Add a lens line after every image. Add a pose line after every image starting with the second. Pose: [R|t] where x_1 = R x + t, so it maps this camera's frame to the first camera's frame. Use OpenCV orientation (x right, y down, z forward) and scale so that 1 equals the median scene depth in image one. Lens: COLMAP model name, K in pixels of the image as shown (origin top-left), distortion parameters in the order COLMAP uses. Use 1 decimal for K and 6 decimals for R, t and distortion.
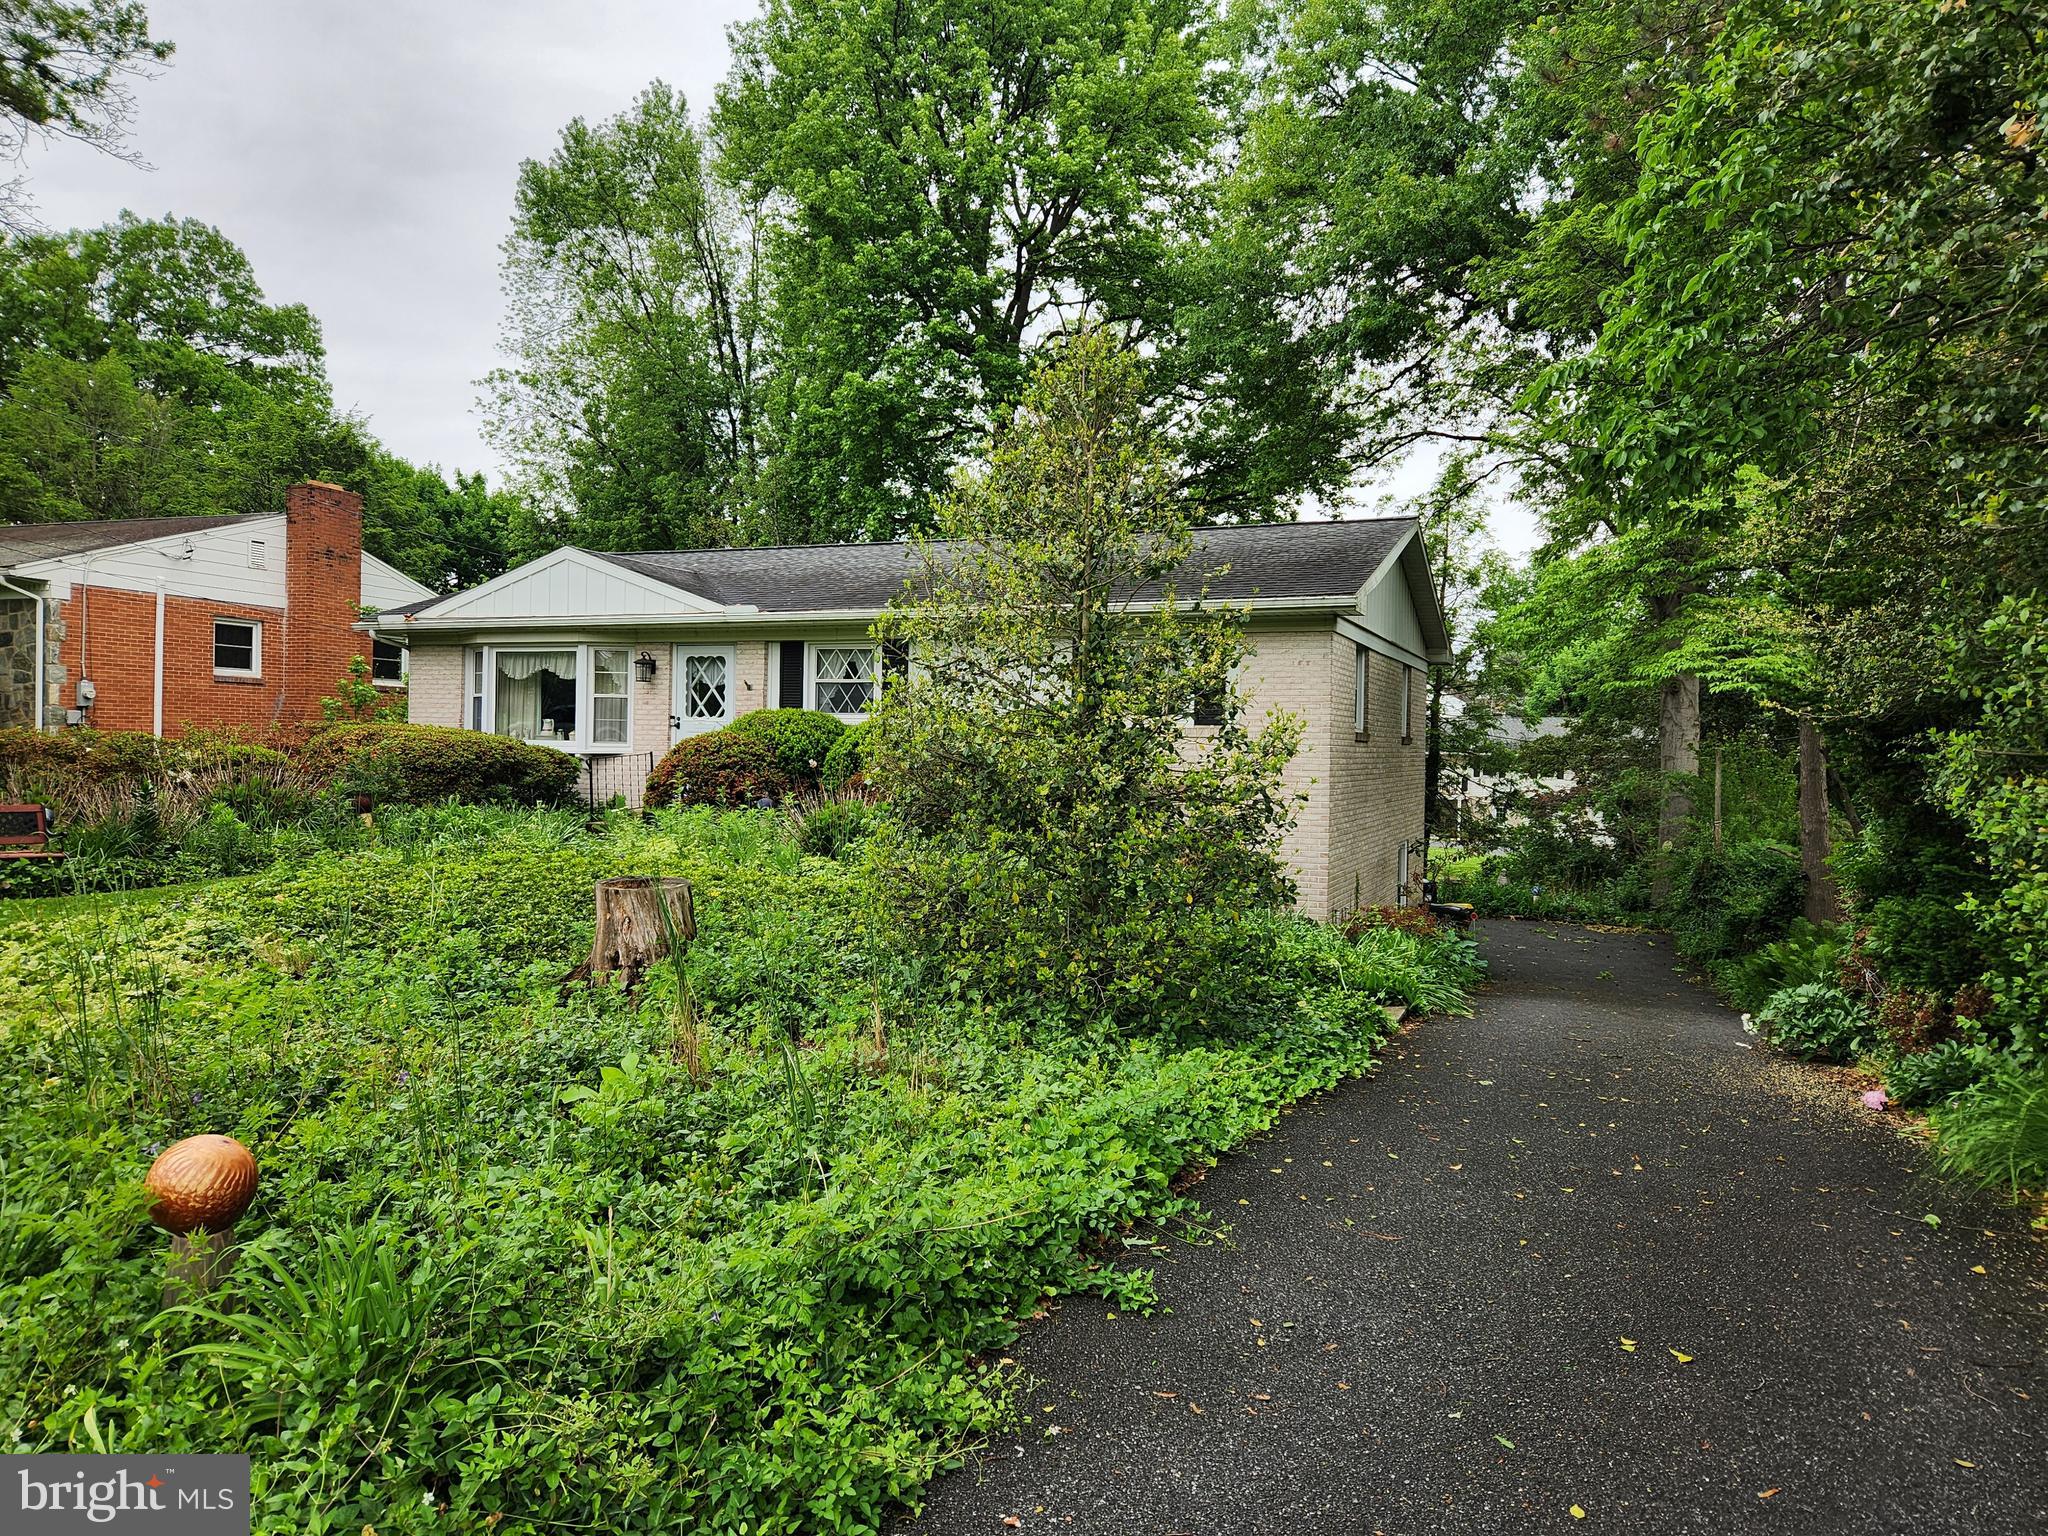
lens RADIAL K [[1389.6, 0, 1024.0], [0, 1389.6, 768.0], [0, 0, 1]] dist [0.028790, -0.088907]
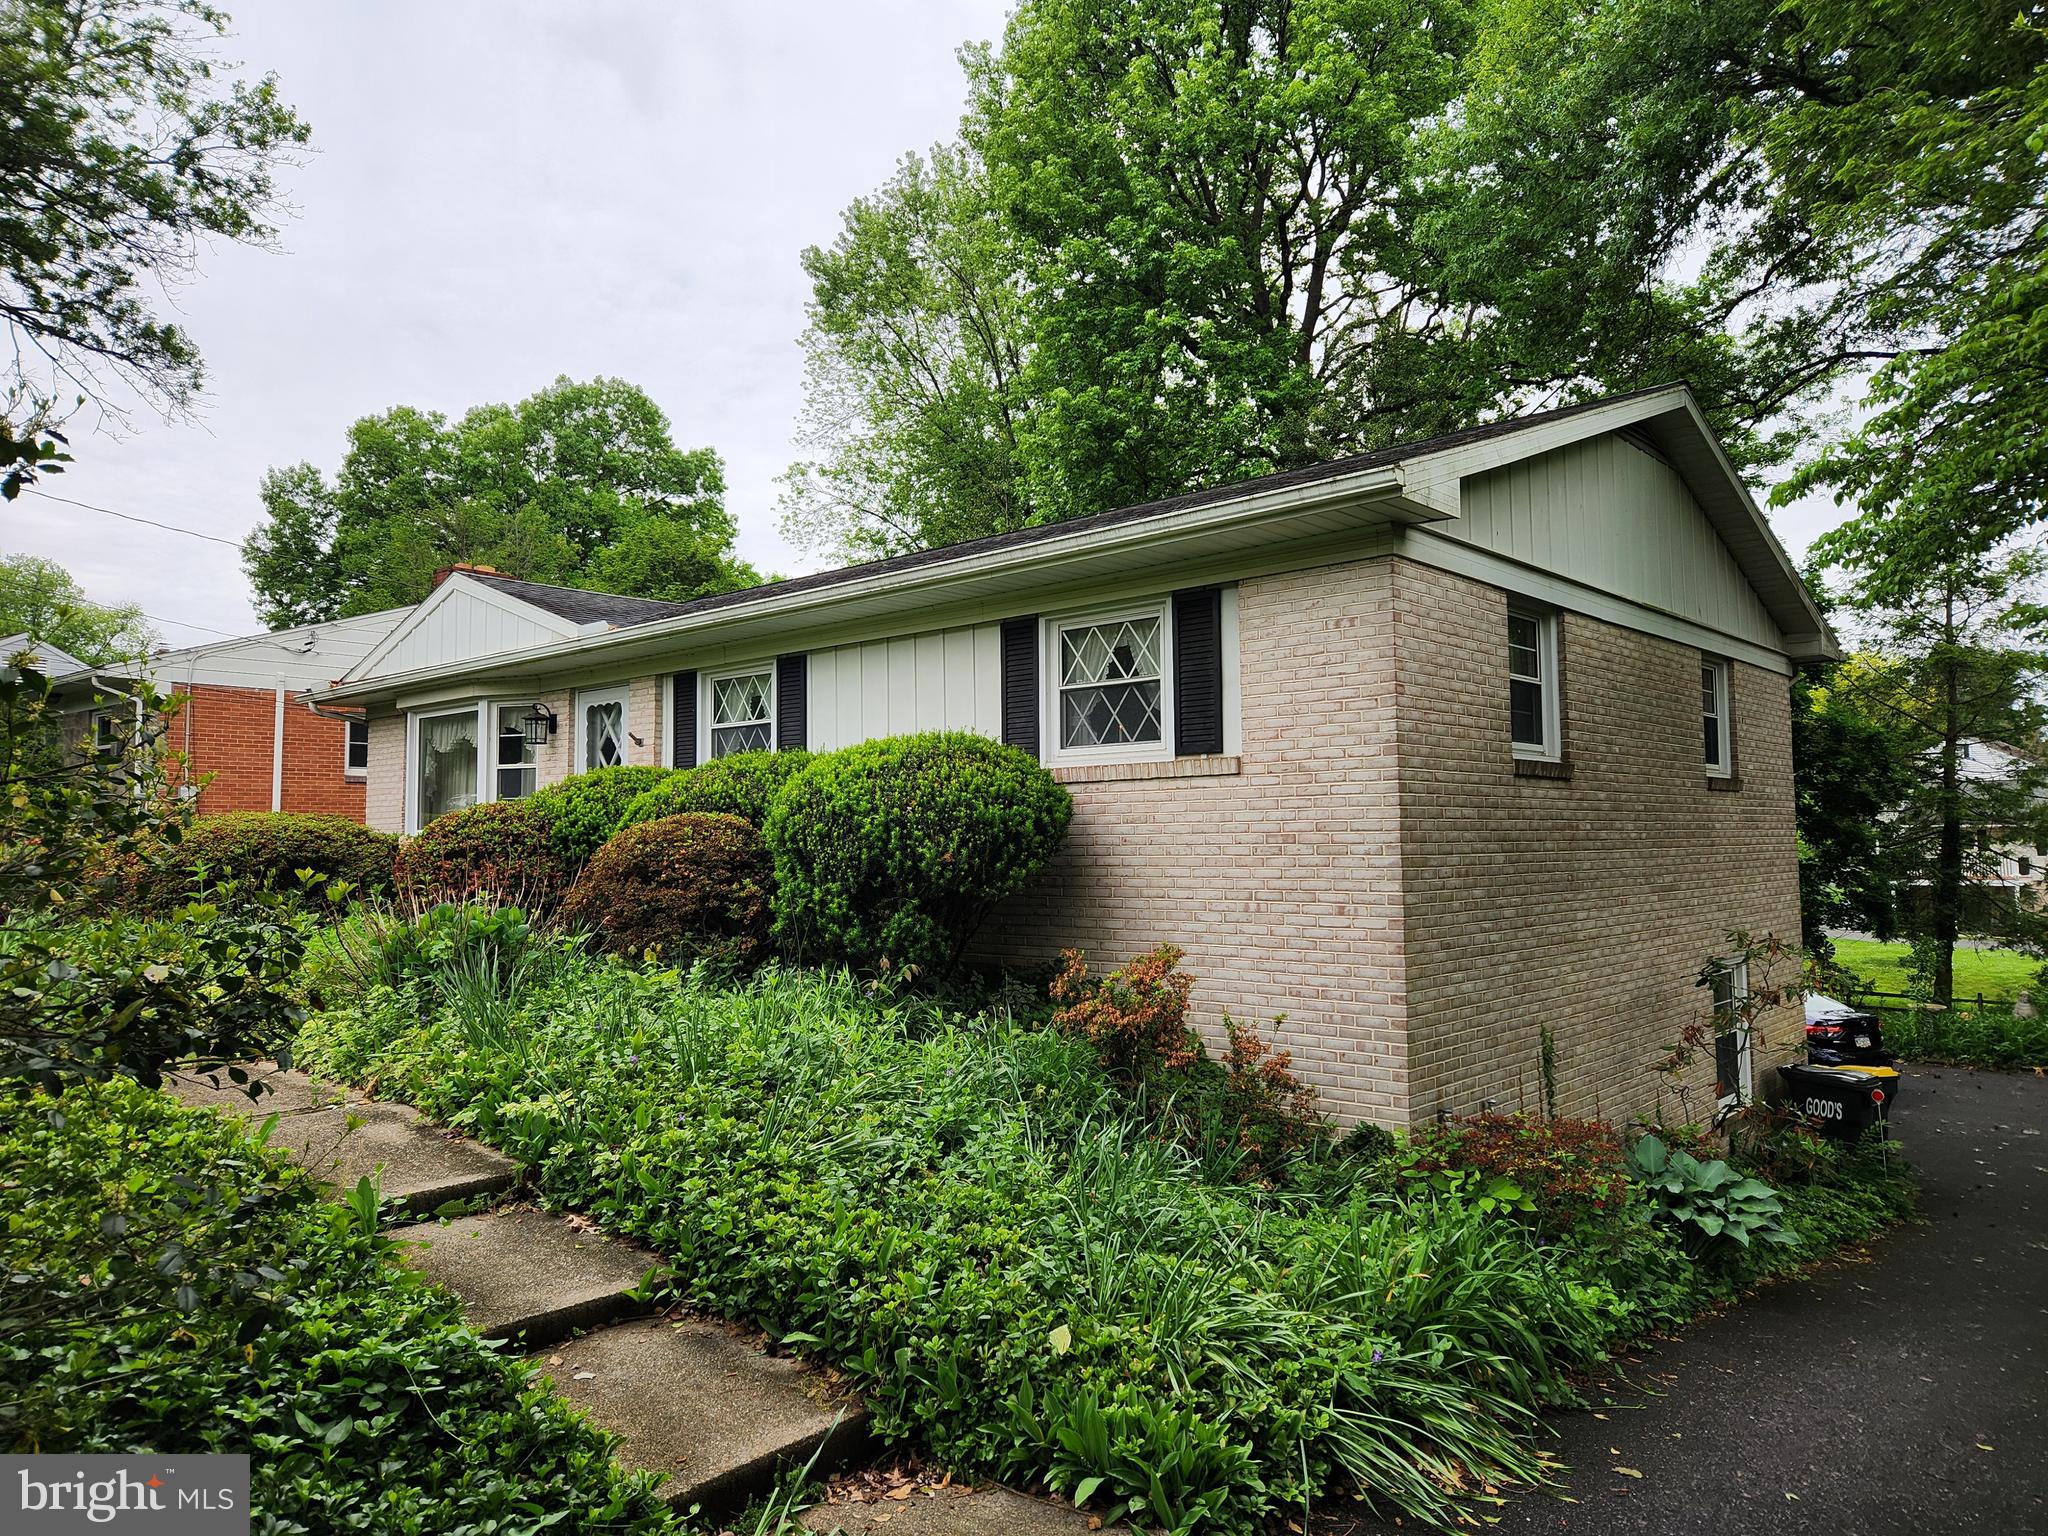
lens RADIAL K [[1362.2, 0, 1024.0], [0, 1362.2, 768.0], [0, 0, 1]] dist [0.001781, -0.003291]
pose [[0.938930, -0.047020, -0.340879, 0.205586], [0.021870, 0.996772, -0.077252, 0.011740], [0.343411, 0.065079, 0.936928, 0.386926]]
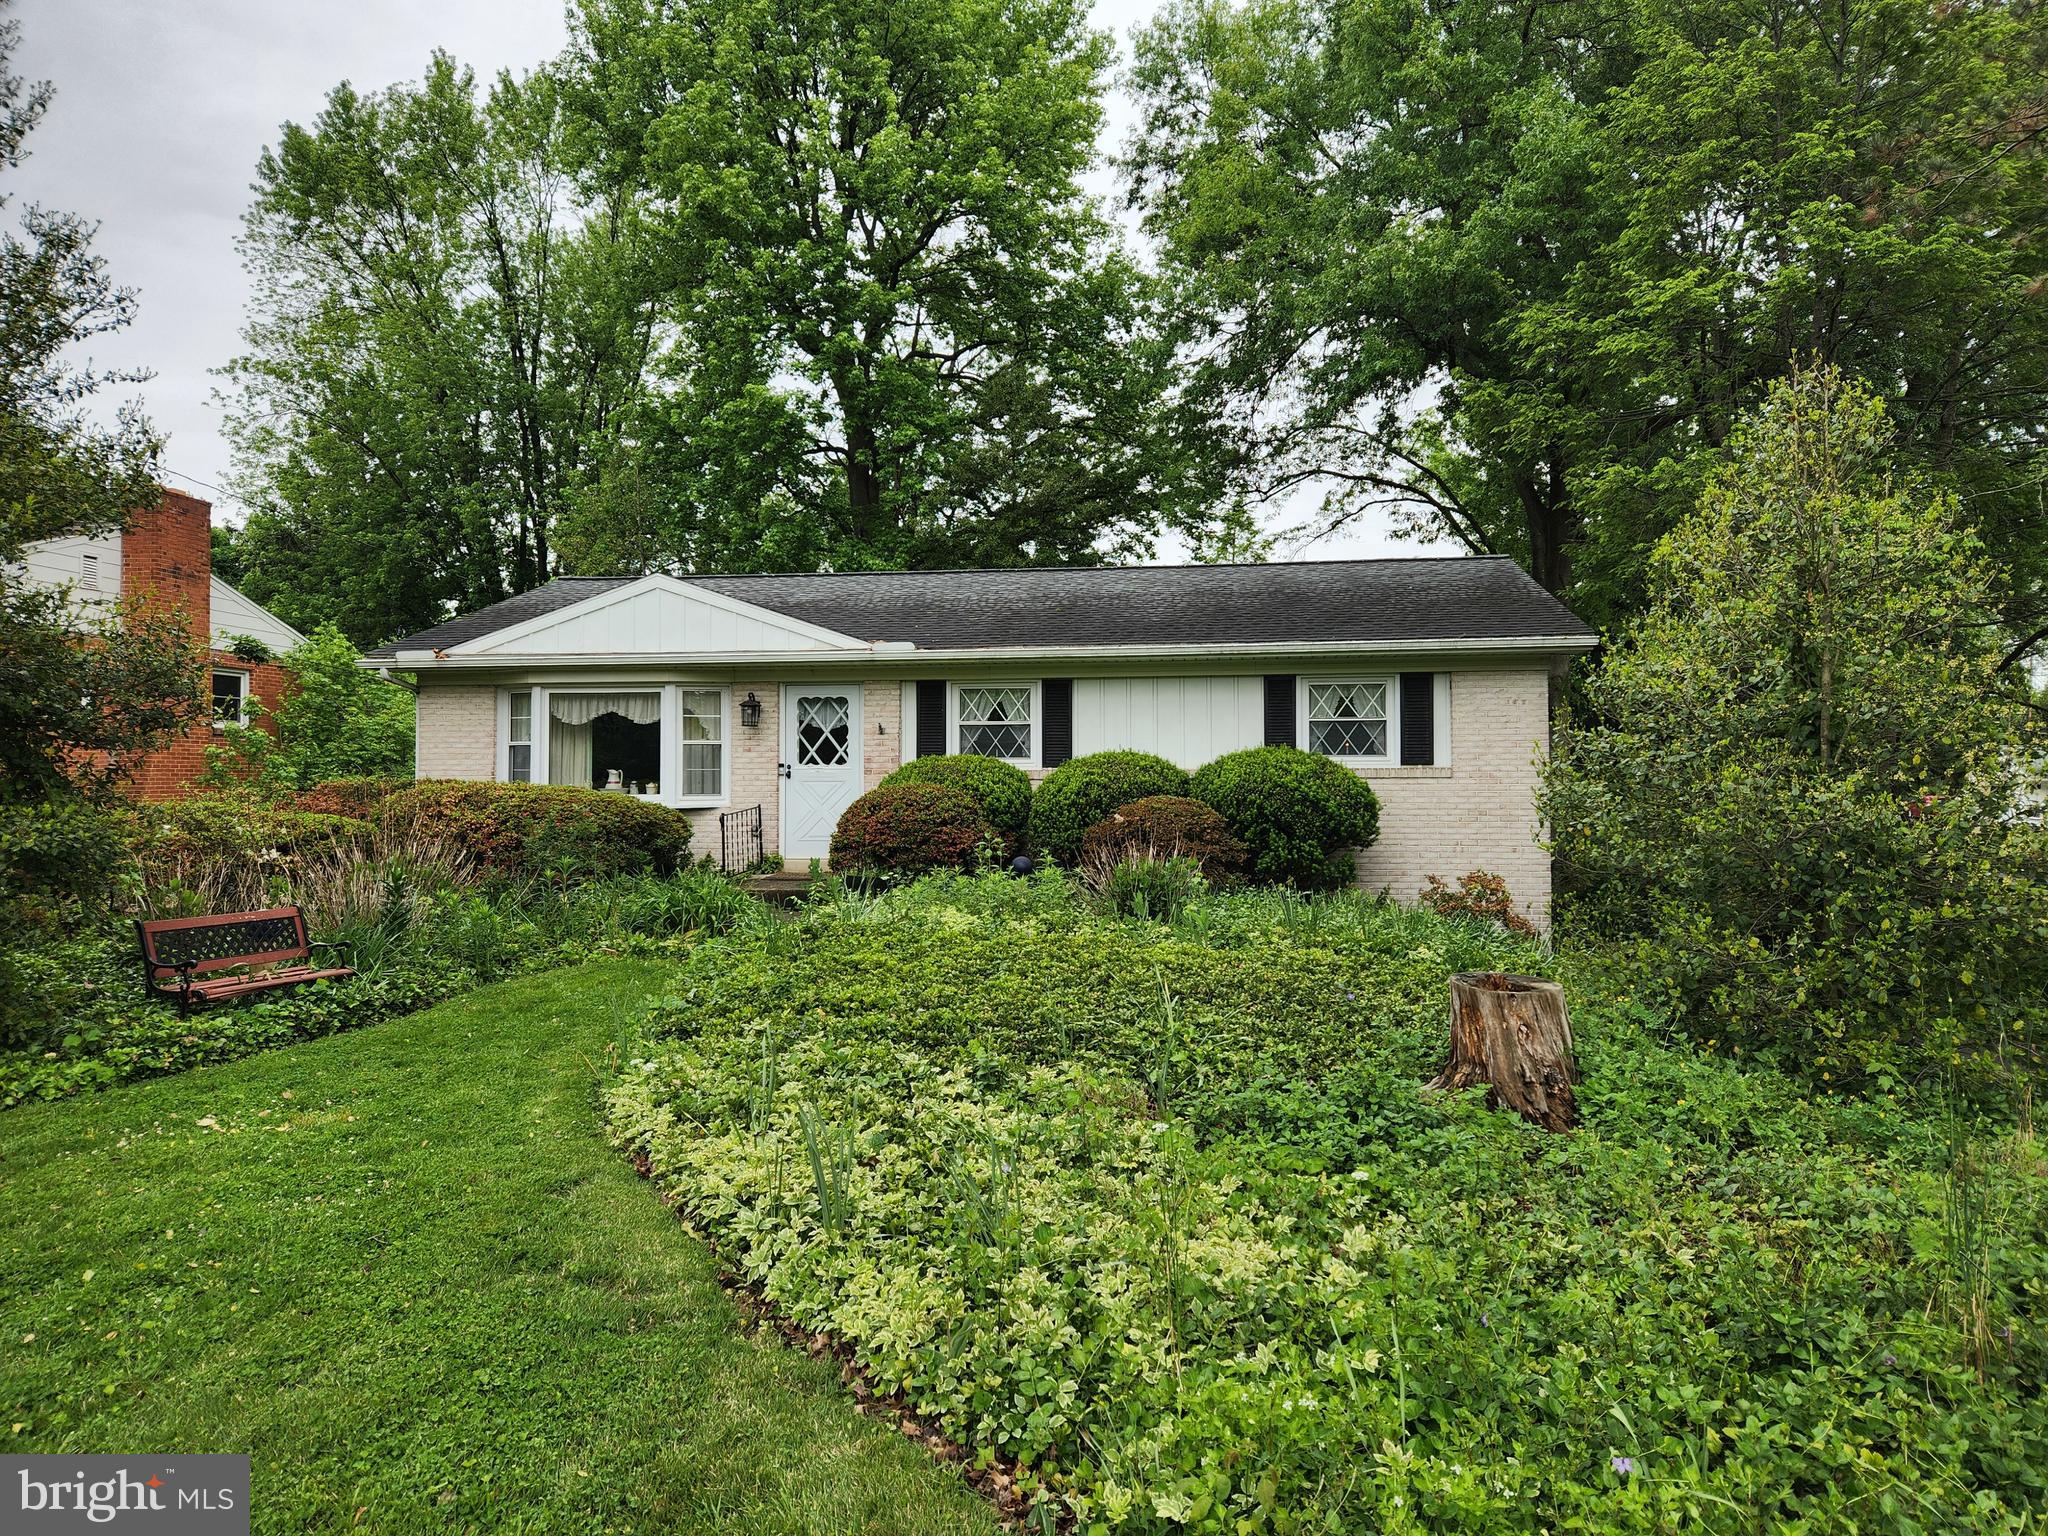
lens RADIAL K [[1362.2, 0, 1024.0], [0, 1362.2, 768.0], [0, 0, 1]] dist [0.001781, -0.003291]
pose [[0.963774, -0.023065, 0.265722, -0.319211], [0.025545, 0.999656, -0.005881, -0.024429], [-0.265495, 0.012455, 0.964032, 0.107487]]
